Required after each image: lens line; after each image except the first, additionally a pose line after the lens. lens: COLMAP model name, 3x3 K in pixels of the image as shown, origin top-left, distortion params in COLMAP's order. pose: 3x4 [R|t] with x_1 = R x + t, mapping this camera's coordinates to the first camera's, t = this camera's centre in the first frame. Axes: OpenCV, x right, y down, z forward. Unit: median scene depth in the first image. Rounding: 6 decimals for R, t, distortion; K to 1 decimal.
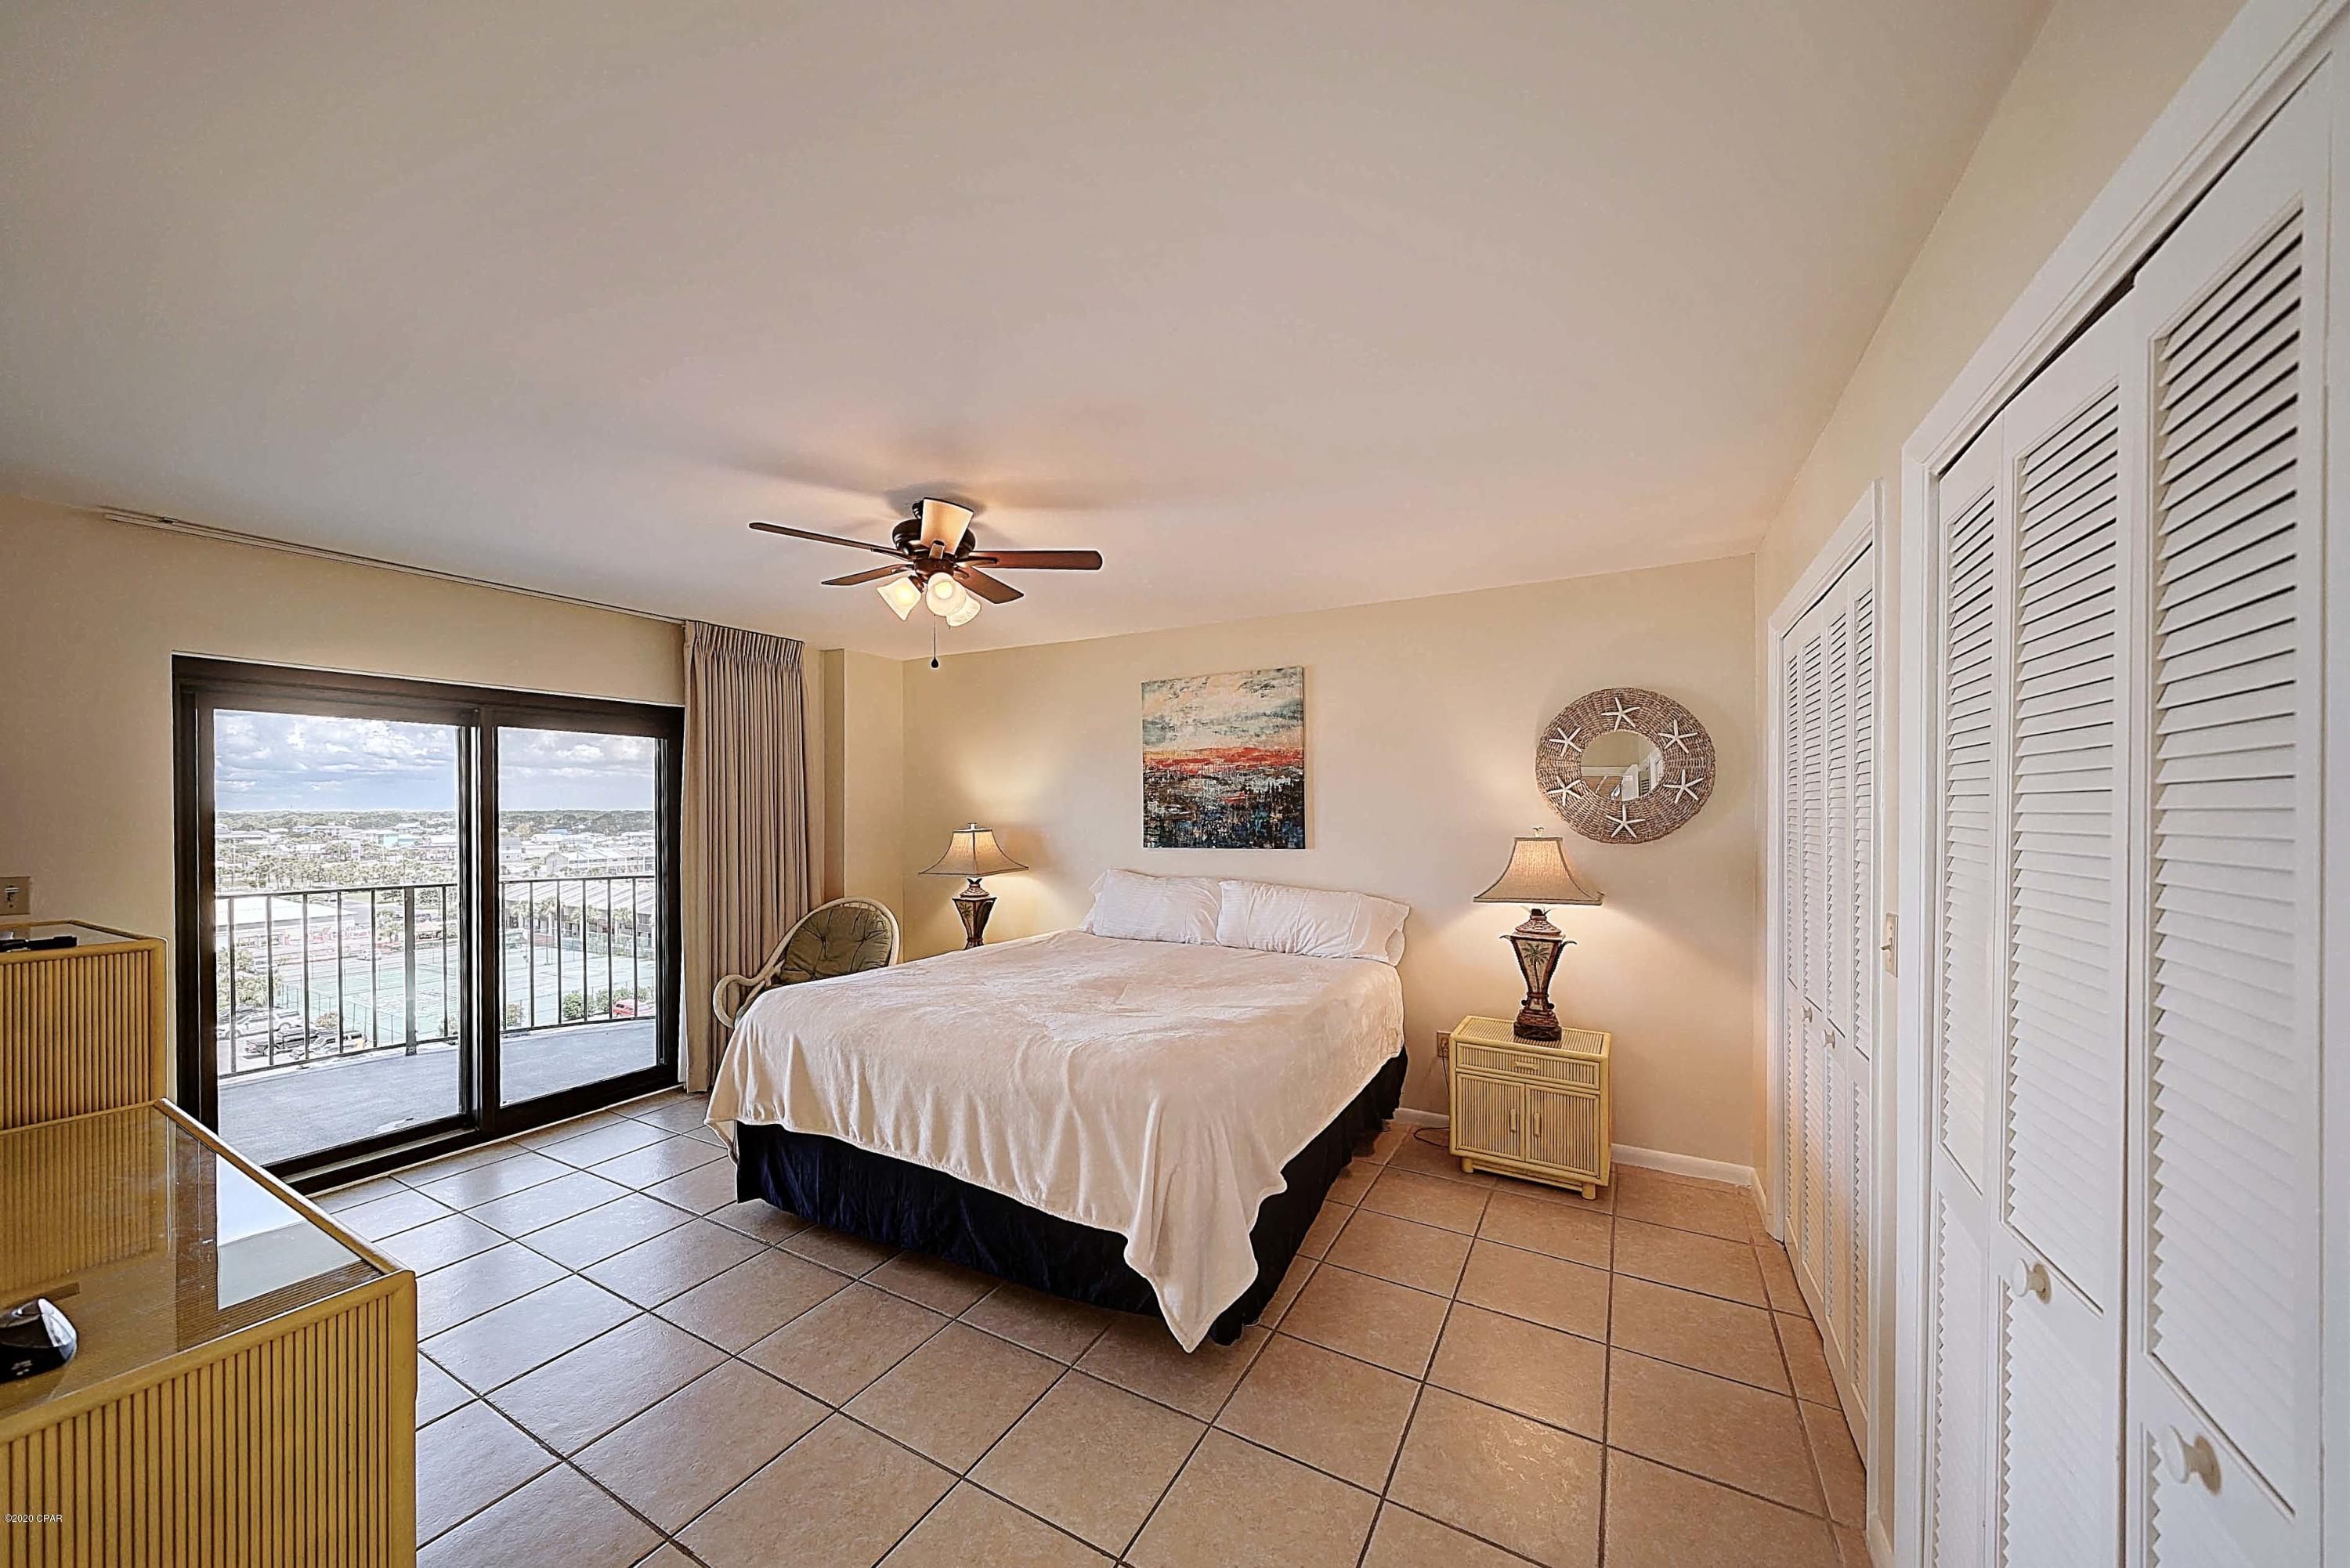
lens RADIAL K [[804.9, 0, 1170.0], [0, 804.9, 803.7], [0, 0, 1]] dist [0.002732, -0.000376]
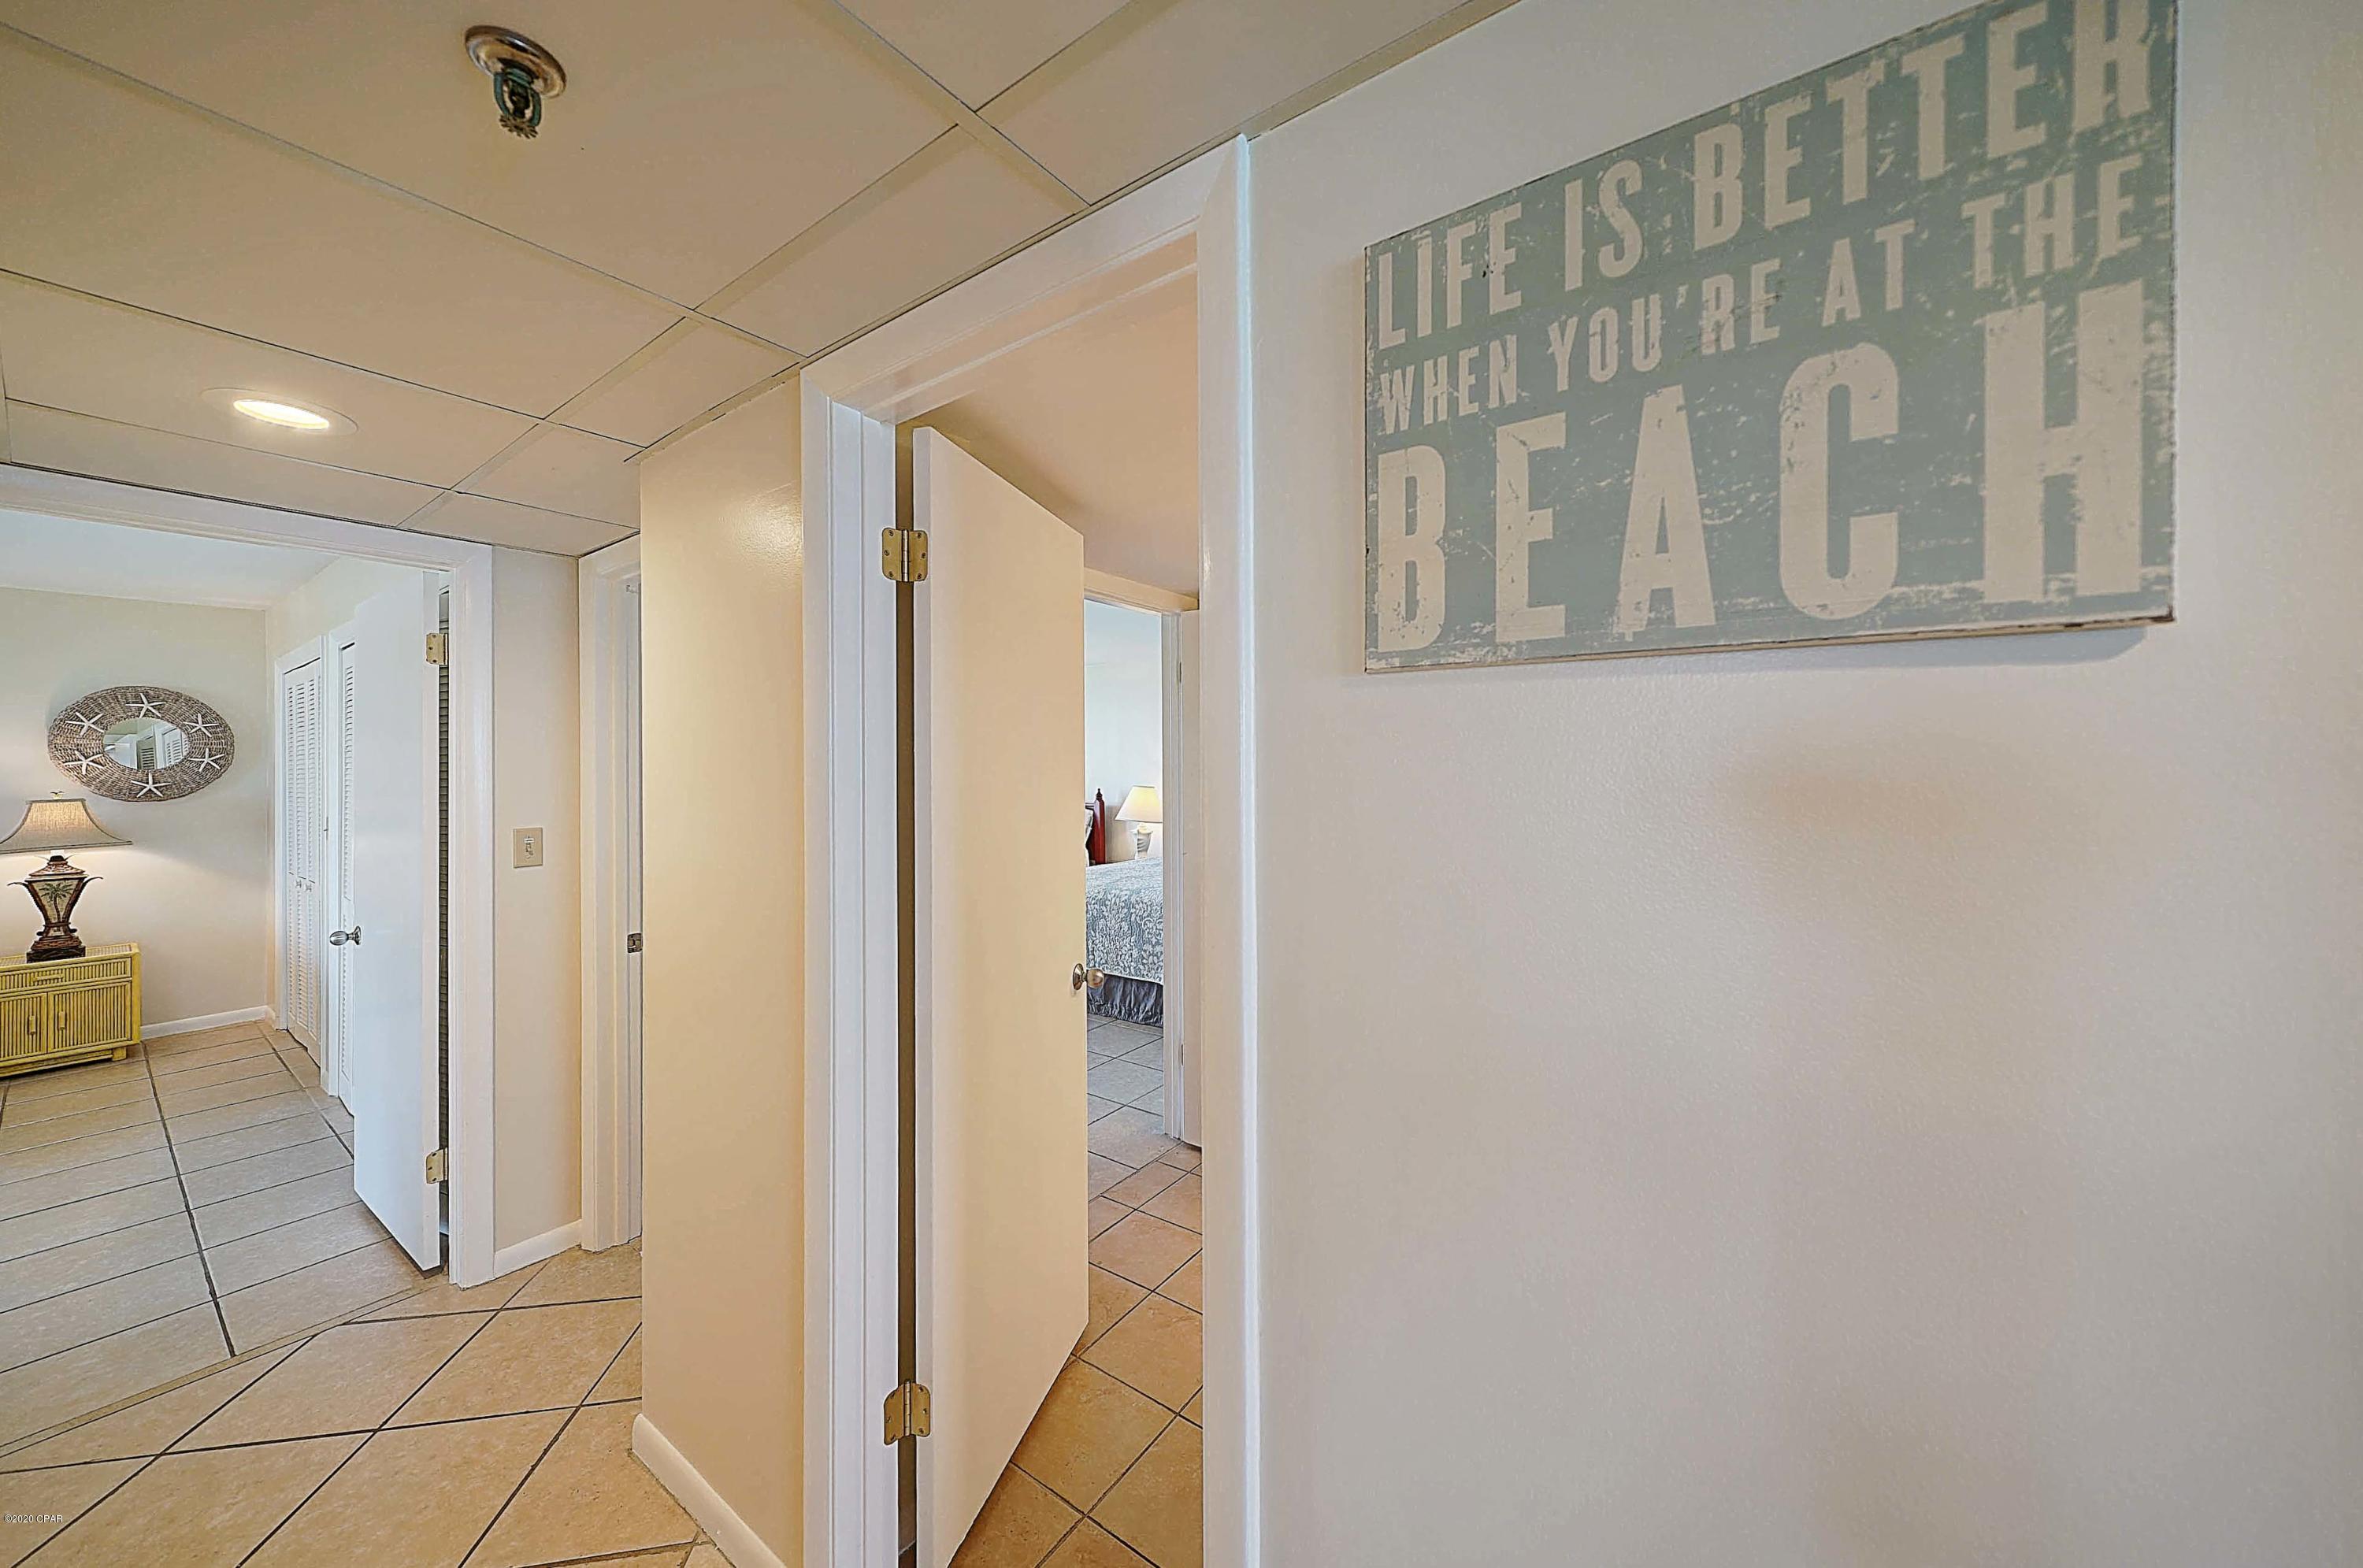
lens RADIAL K [[809.3, 0, 1169.8], [0, 809.3, 763.3], [0, 0, 1]] dist [0.002732, -0.000376]
pose [[0.117243, -0.000794, 0.993103, -0.605335], [0.006601, 0.999978, 0.000021, -0.003449], [-0.993081, 0.006553, 0.117246, -0.885100]]
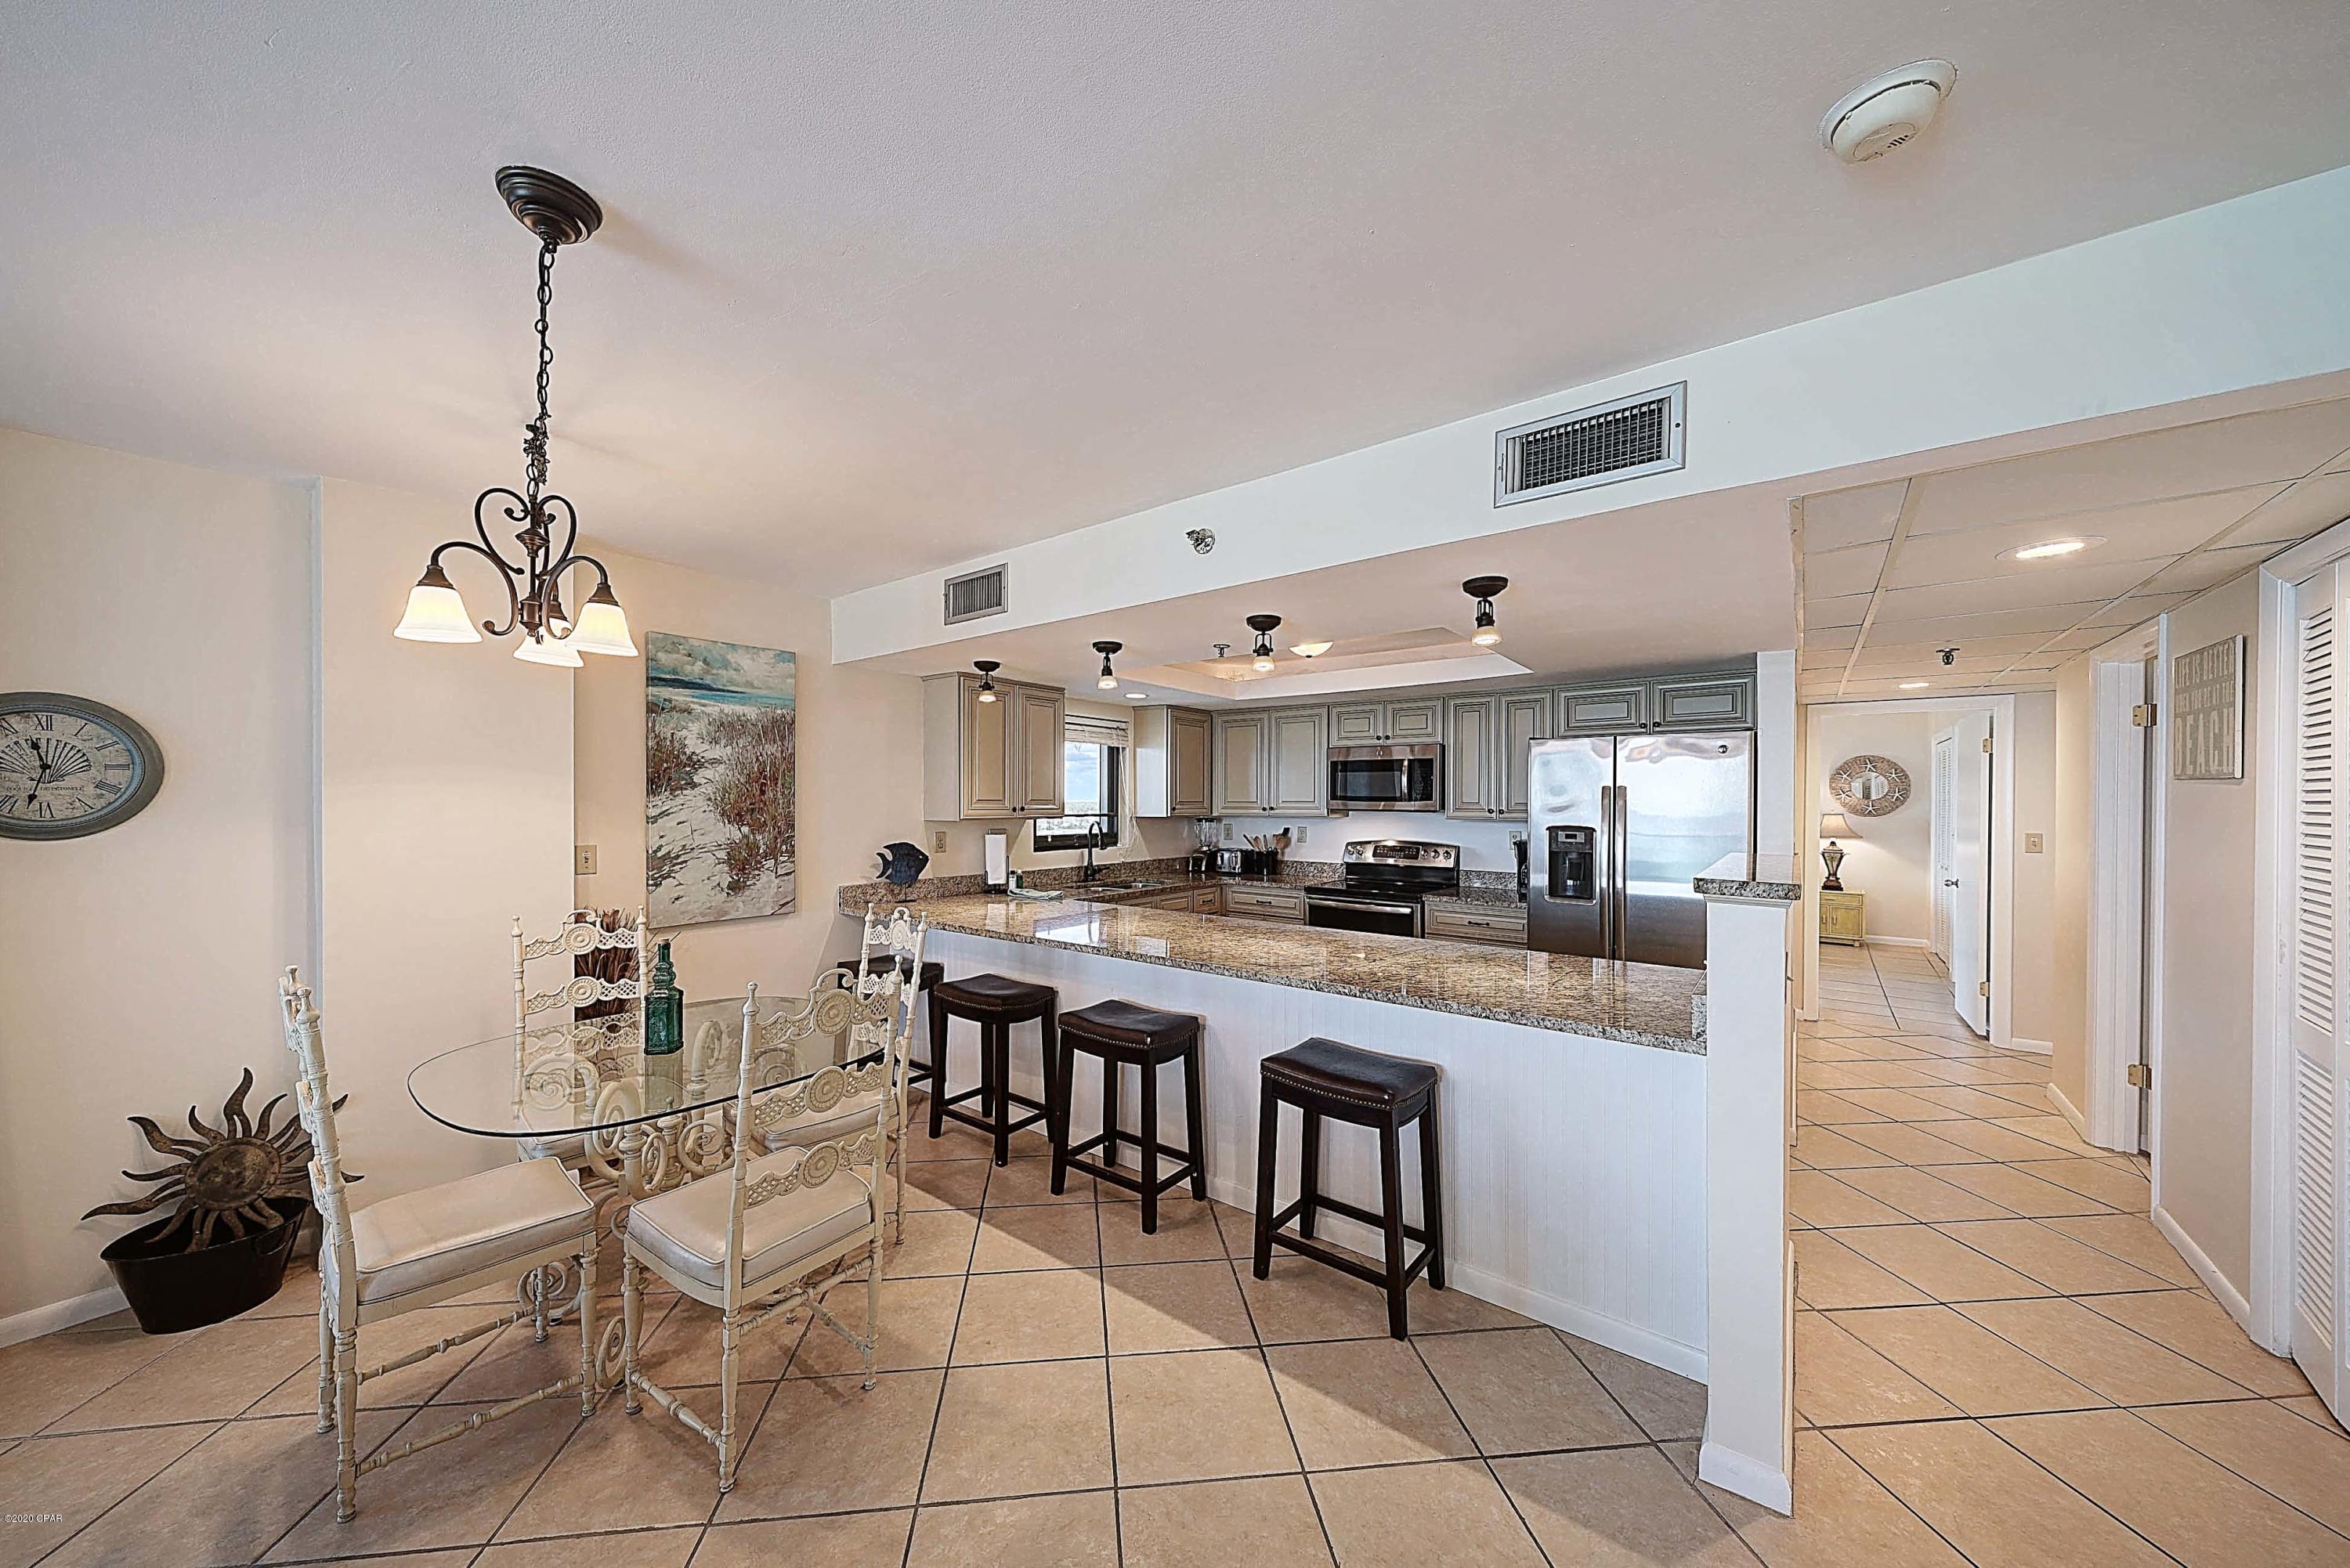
lens RADIAL K [[804.9, 0, 1162.1], [0, 804.9, 802.1], [0, 0, 1]] dist [0.002732, -0.000376]
pose [[0.987155, 0.001349, -0.159759, -1.279262], [-0.000367, 0.999981, 0.006173, -0.012197], [0.159764, -0.006035, 0.987137, -1.937209]]
